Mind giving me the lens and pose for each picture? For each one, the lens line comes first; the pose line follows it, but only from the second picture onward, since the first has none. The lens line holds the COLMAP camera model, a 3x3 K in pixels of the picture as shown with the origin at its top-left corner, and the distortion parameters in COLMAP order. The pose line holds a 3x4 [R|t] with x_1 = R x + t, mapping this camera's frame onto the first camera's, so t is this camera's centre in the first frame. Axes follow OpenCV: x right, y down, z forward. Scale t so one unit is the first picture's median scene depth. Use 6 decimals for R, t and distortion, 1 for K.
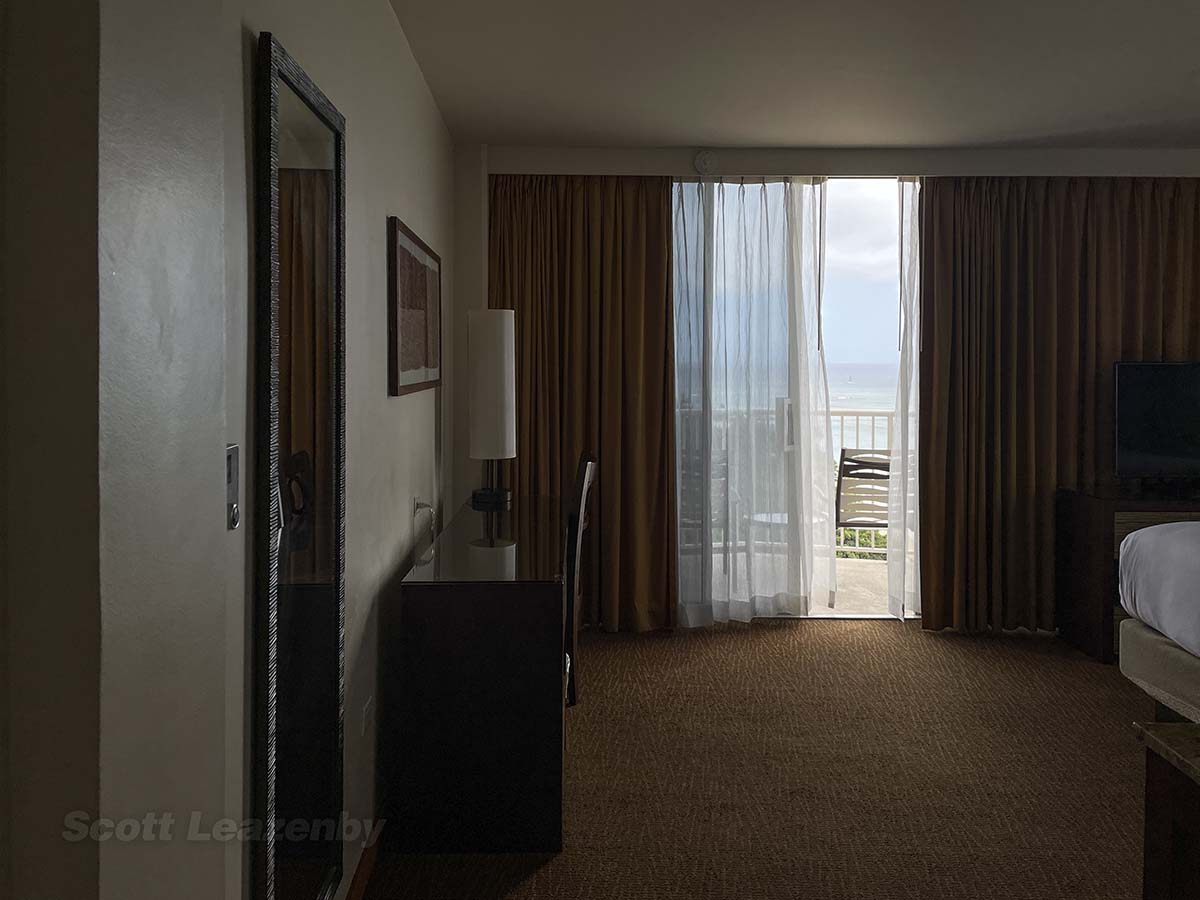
lens RADIAL K [[902.4, 0, 603.3], [0, 902.4, 453.6], [0, 0, 1]] dist [0.089223, -0.113590]
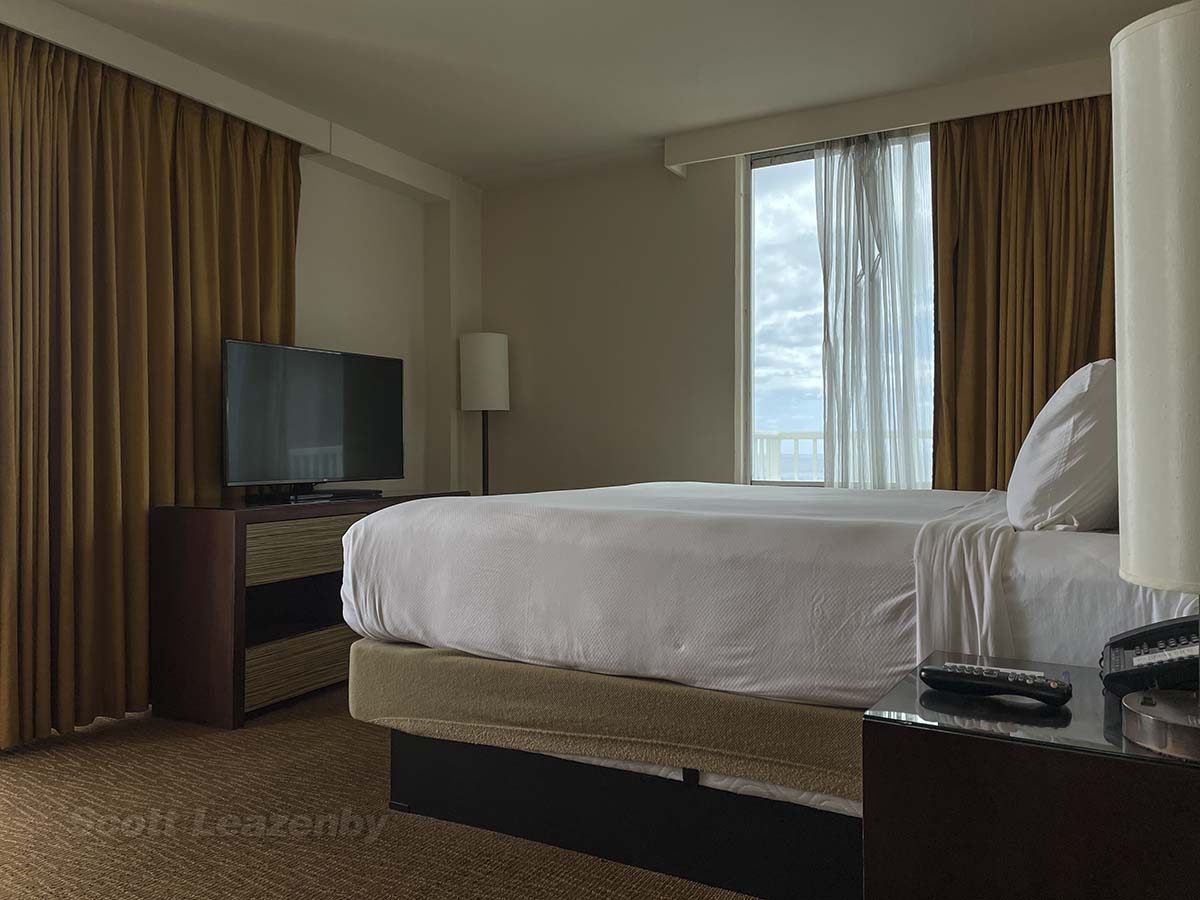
lens RADIAL K [[885.7, 0, 585.9], [0, 885.7, 448.9], [0, 0, 1]] dist [0.093996, -0.119783]
pose [[0.472803, 0.001570, 0.881167, 0.027961], [0.091237, 0.994536, -0.050727, 0.073057], [-0.876432, 0.104379, 0.470077, 0.443320]]
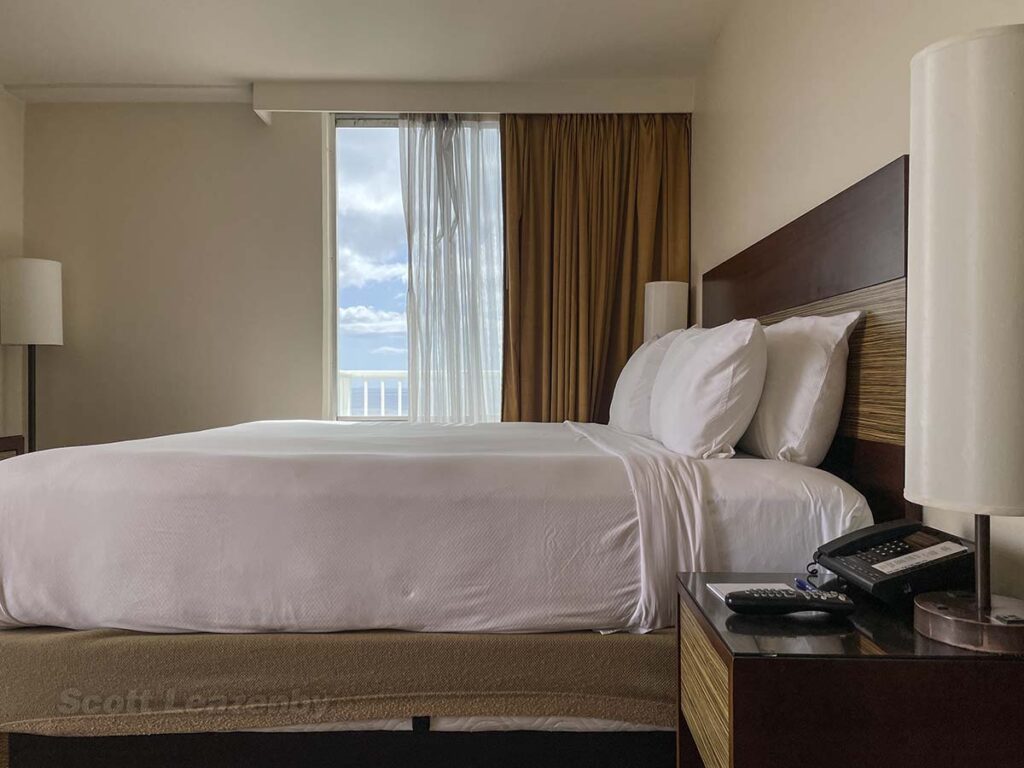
lens RADIAL K [[770.1, 0, 514.9], [0, 770.1, 387.1], [0, 0, 1]] dist [0.089223, -0.113590]
pose [[-0.009460, -0.000902, 0.999955, 0.066270], [0.104329, 0.994541, 0.001884, 0.055407], [-0.994498, 0.104342, -0.009314, 0.576872]]
